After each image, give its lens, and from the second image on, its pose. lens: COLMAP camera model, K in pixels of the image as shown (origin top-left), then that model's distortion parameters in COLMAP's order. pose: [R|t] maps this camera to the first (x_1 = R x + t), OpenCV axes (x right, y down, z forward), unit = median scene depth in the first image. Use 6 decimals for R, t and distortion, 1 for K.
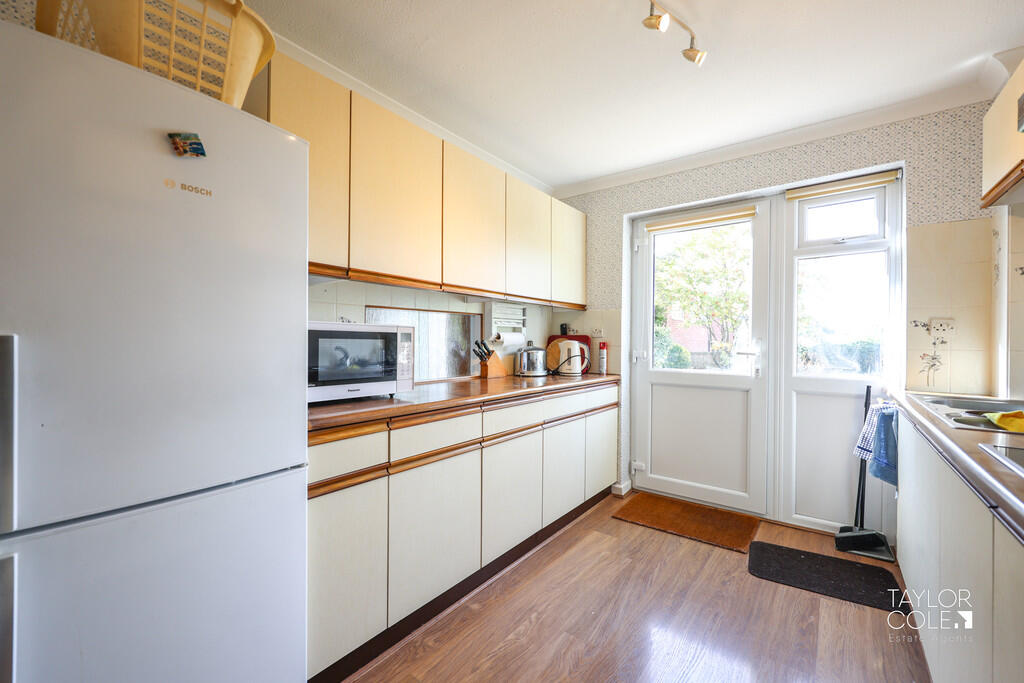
lens RADIAL K [[409.2, 0, 506.7], [0, 409.2, 341.4], [0, 0, 1]] dist [-0.001311, -0.000134]
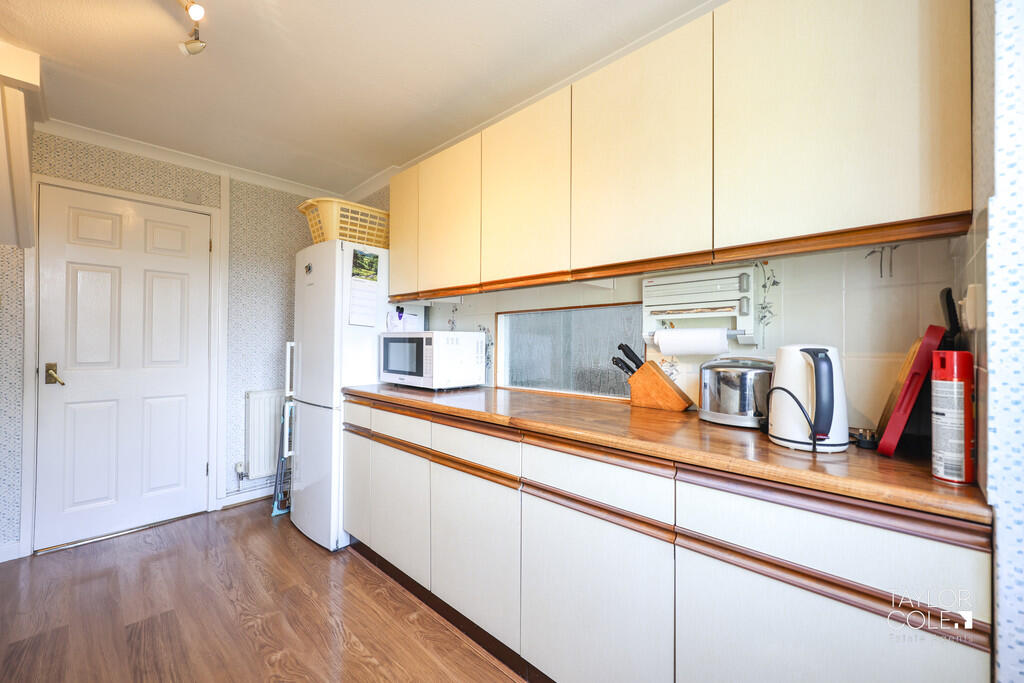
lens RADIAL K [[409.2, 0, 506.7], [0, 409.2, 341.4], [0, 0, 1]] dist [-0.001311, -0.000134]
pose [[-0.107190, -0.006140, -0.994220, 0.890778], [-0.004546, 0.999974, -0.005685, -0.004722], [0.994228, 0.003910, -0.107215, 1.350224]]
